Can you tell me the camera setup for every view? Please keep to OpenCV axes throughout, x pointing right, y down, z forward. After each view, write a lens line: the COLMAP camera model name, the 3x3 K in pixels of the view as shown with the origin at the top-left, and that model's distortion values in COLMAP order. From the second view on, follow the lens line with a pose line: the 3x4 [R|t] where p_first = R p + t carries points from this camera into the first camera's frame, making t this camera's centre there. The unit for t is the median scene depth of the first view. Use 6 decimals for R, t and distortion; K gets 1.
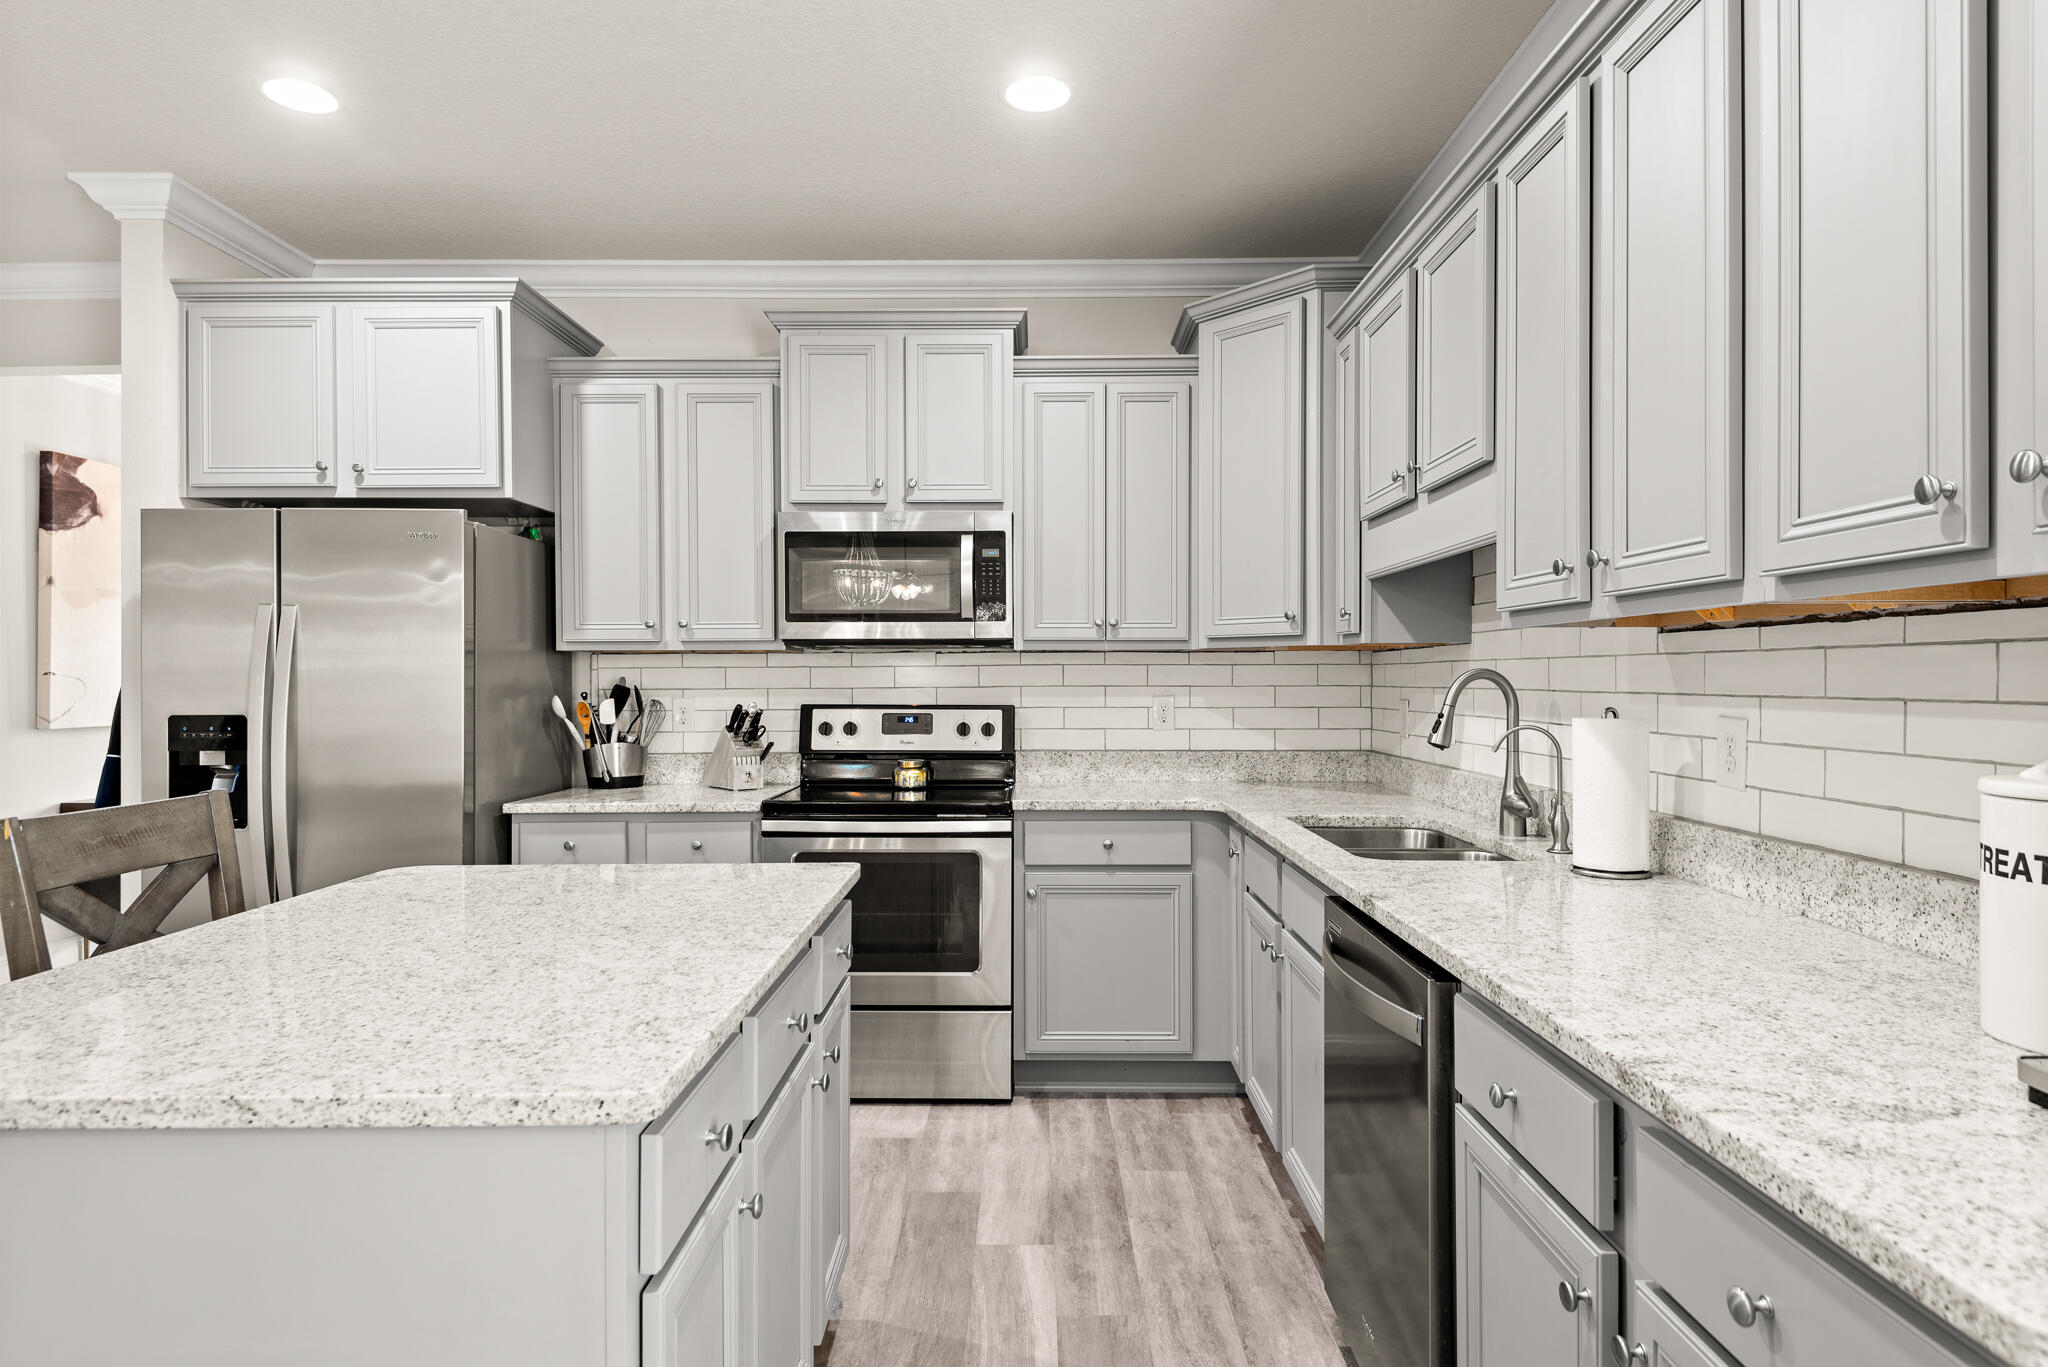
lens RADIAL K [[1119.2, 0, 1010.8], [0, 1119.2, 682.0], [0, 0, 1]] dist [0.039353, -0.009890]
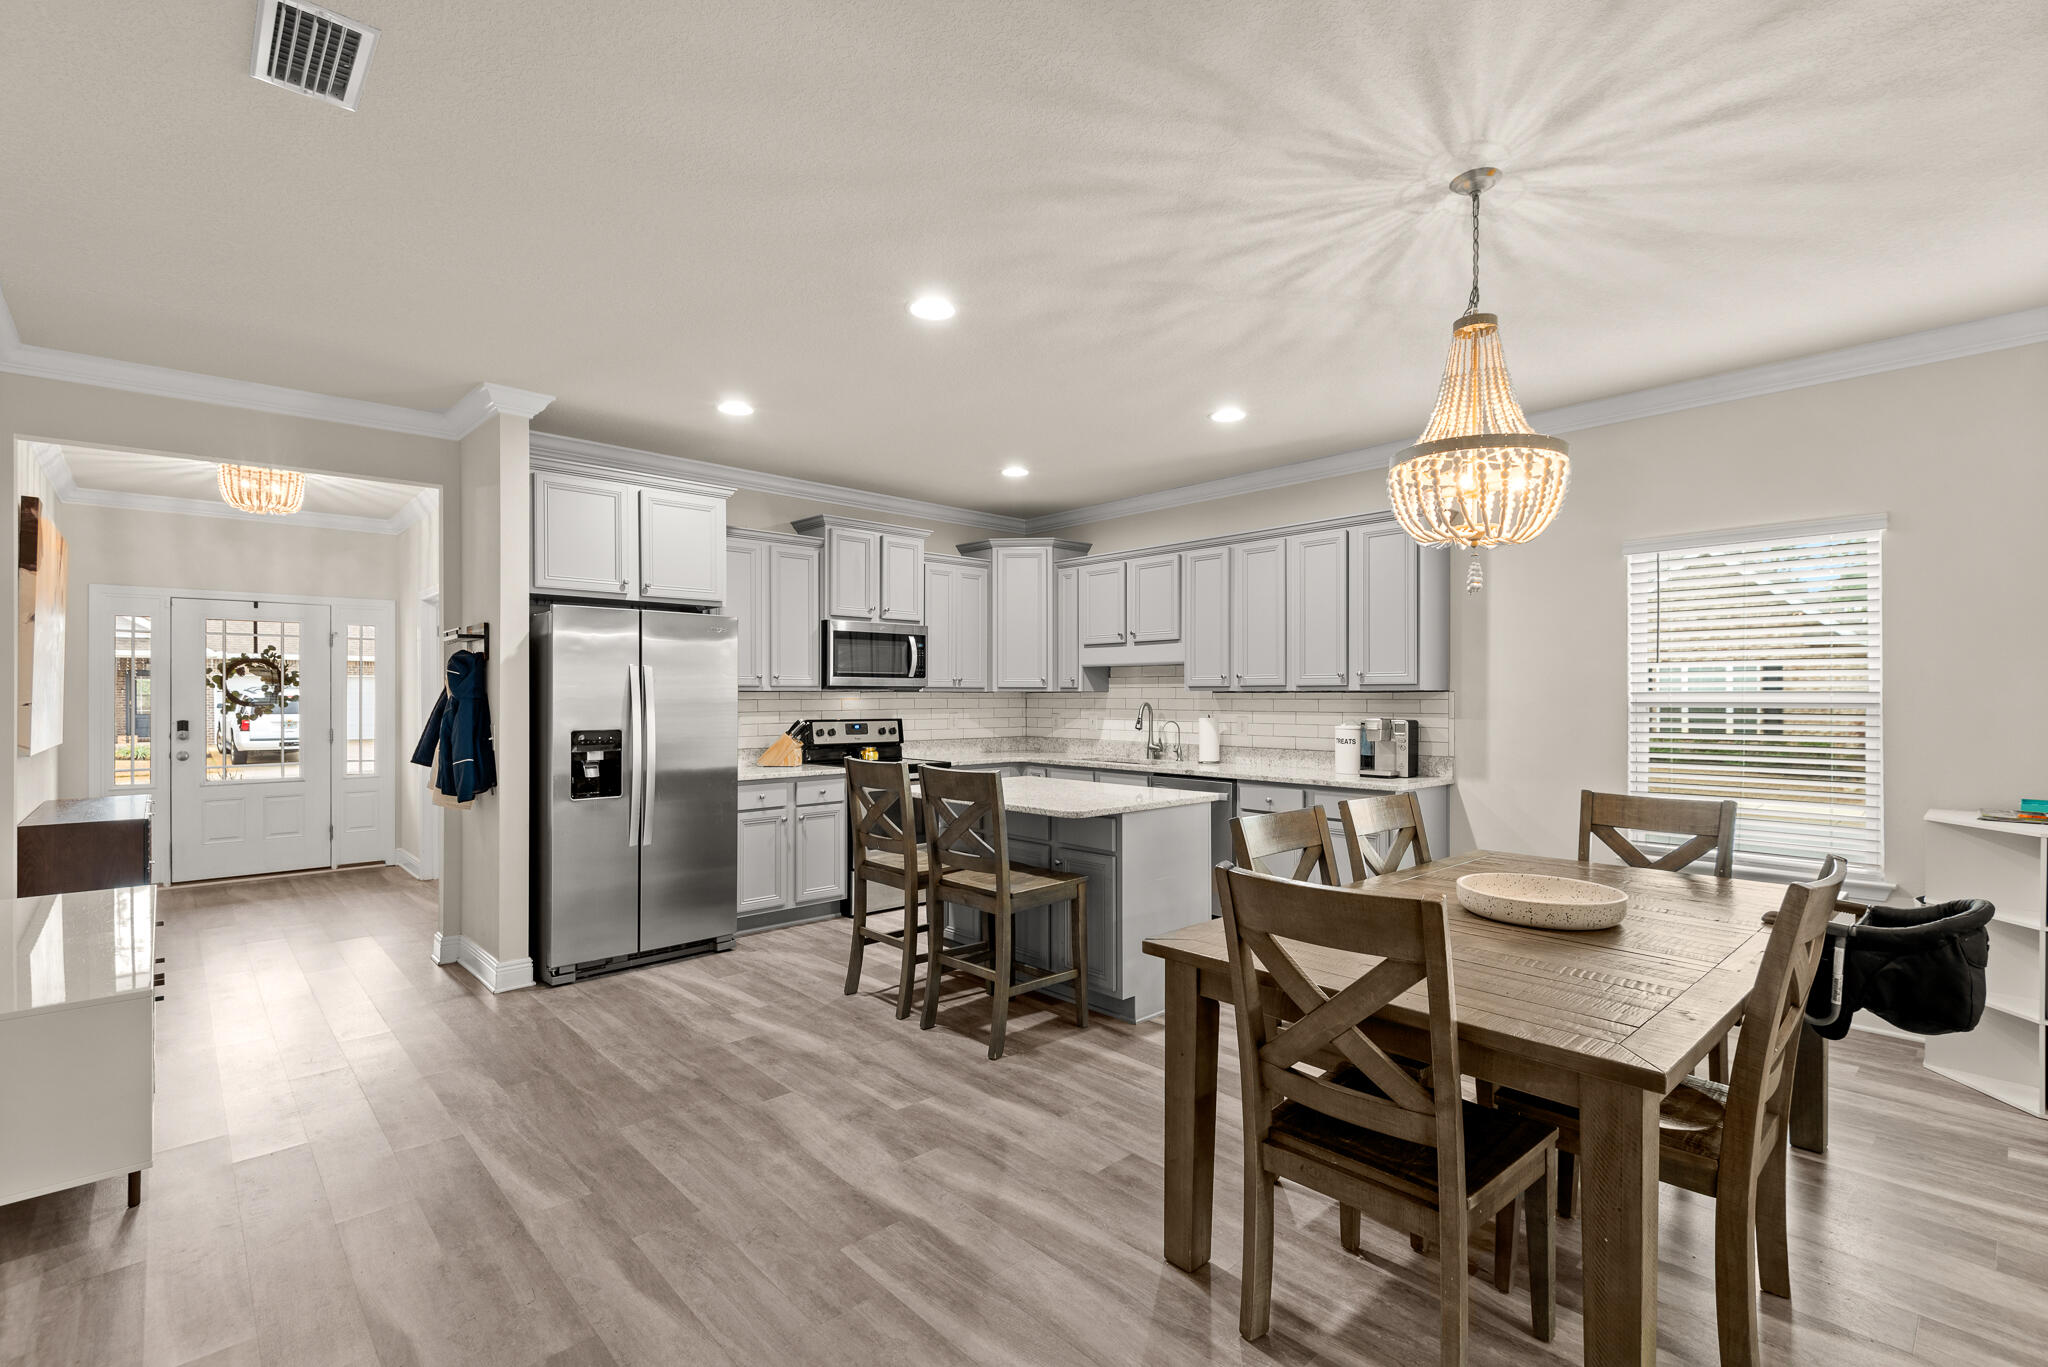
lens RADIAL K [[928.5, 0, 1019.7], [0, 928.5, 694.0], [0, 0, 1]] dist [0.028369, -0.017446]
pose [[0.728124, 0.003842, 0.685435, -1.081120], [0.001103, 0.999976, -0.006777, -0.013077], [-0.685445, 0.005690, 0.728102, -0.391020]]
